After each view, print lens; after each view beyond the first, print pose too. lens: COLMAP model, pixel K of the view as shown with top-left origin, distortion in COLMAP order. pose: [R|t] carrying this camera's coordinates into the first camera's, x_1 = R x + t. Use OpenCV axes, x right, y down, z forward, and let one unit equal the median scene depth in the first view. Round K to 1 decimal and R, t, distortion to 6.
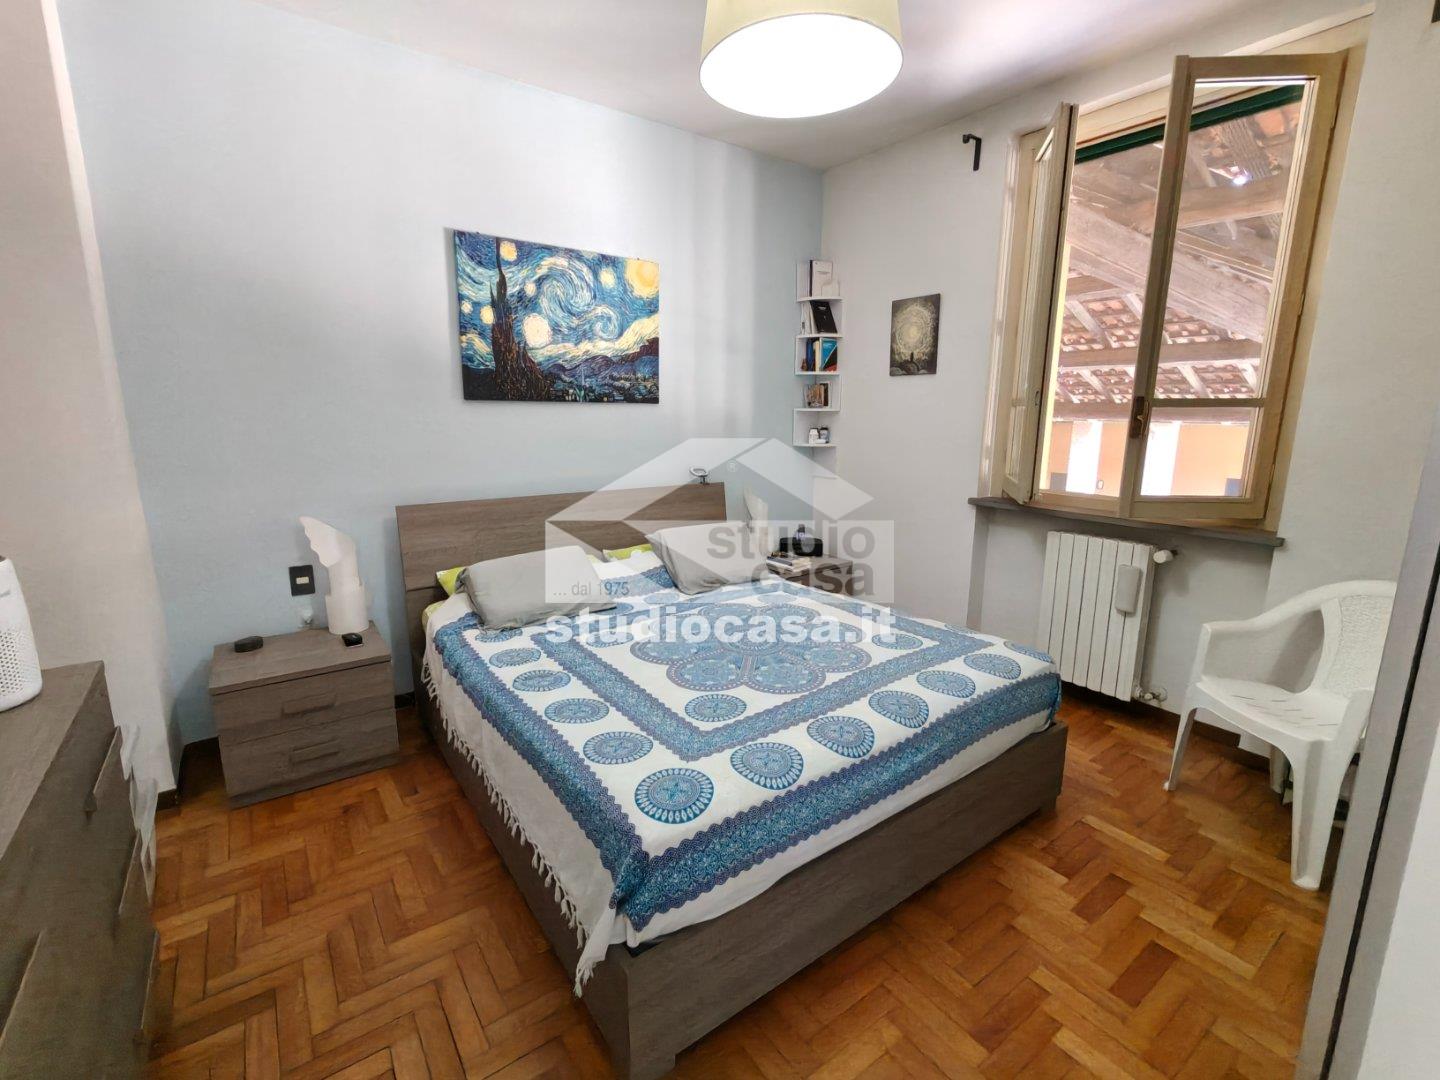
lens RADIAL K [[654.4, 0, 721.5], [0, 654.4, 535.5], [0, 0, 1]] dist [0.004697, -0.001571]
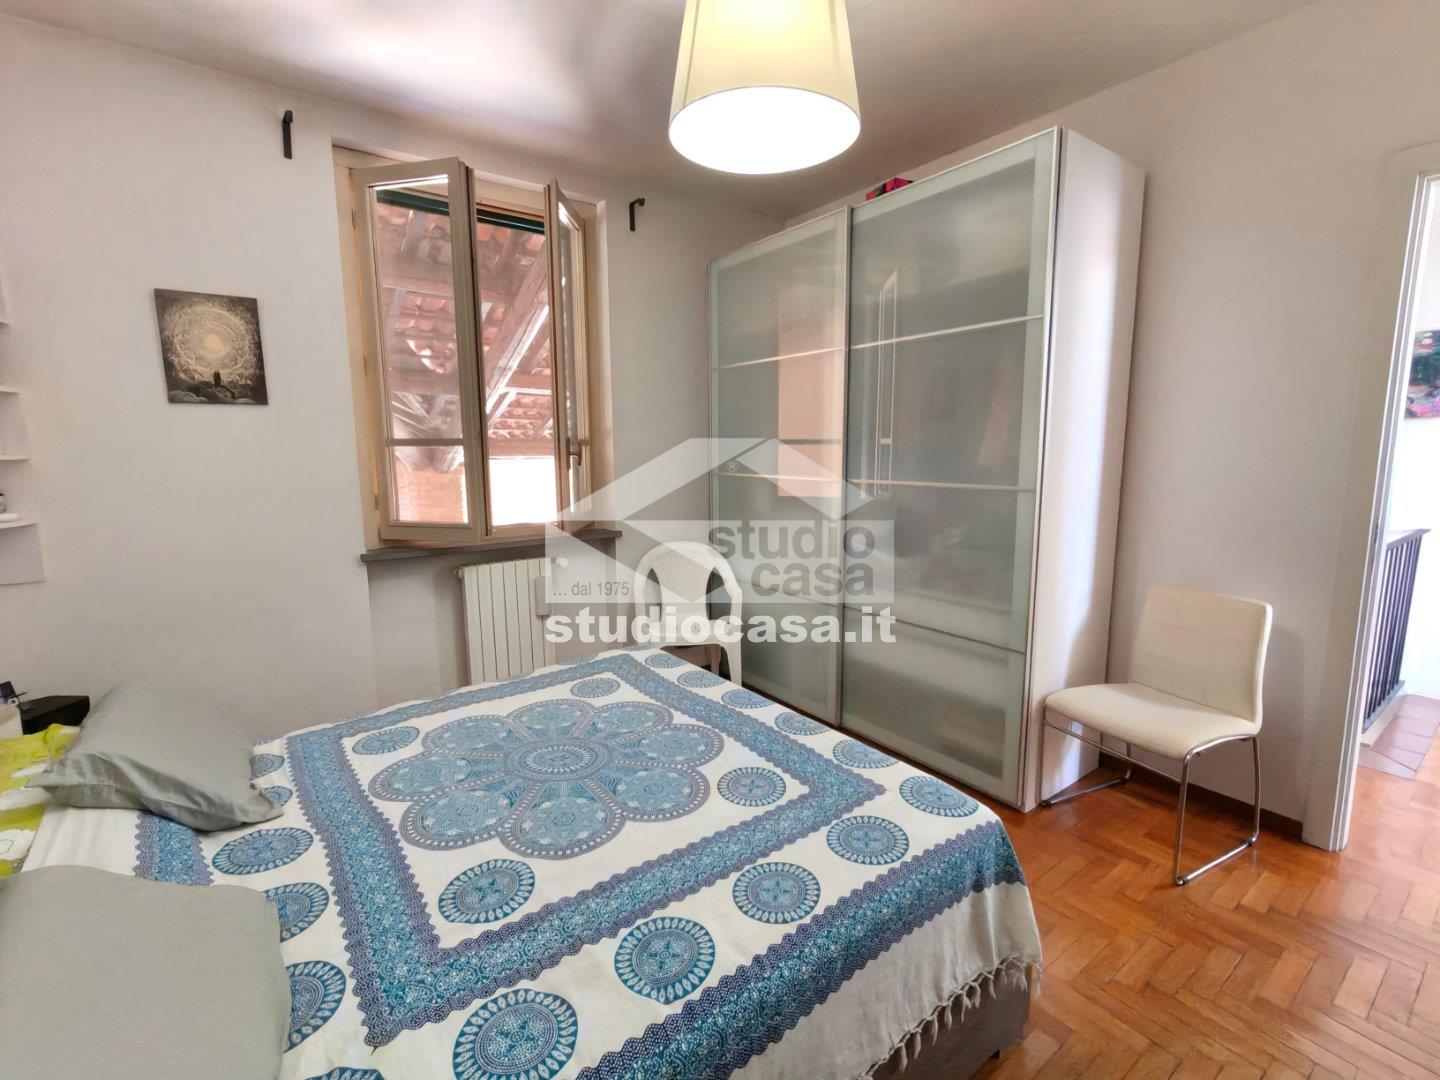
lens RADIAL K [[654.4, 0, 722.5], [0, 654.4, 539.2], [0, 0, 1]] dist [0.004697, -0.001571]
pose [[-0.013405, -0.148861, 0.988767, -0.644918], [0.202562, 0.967949, 0.148473, -0.152699], [-0.979178, 0.202277, 0.017179, 0.743404]]
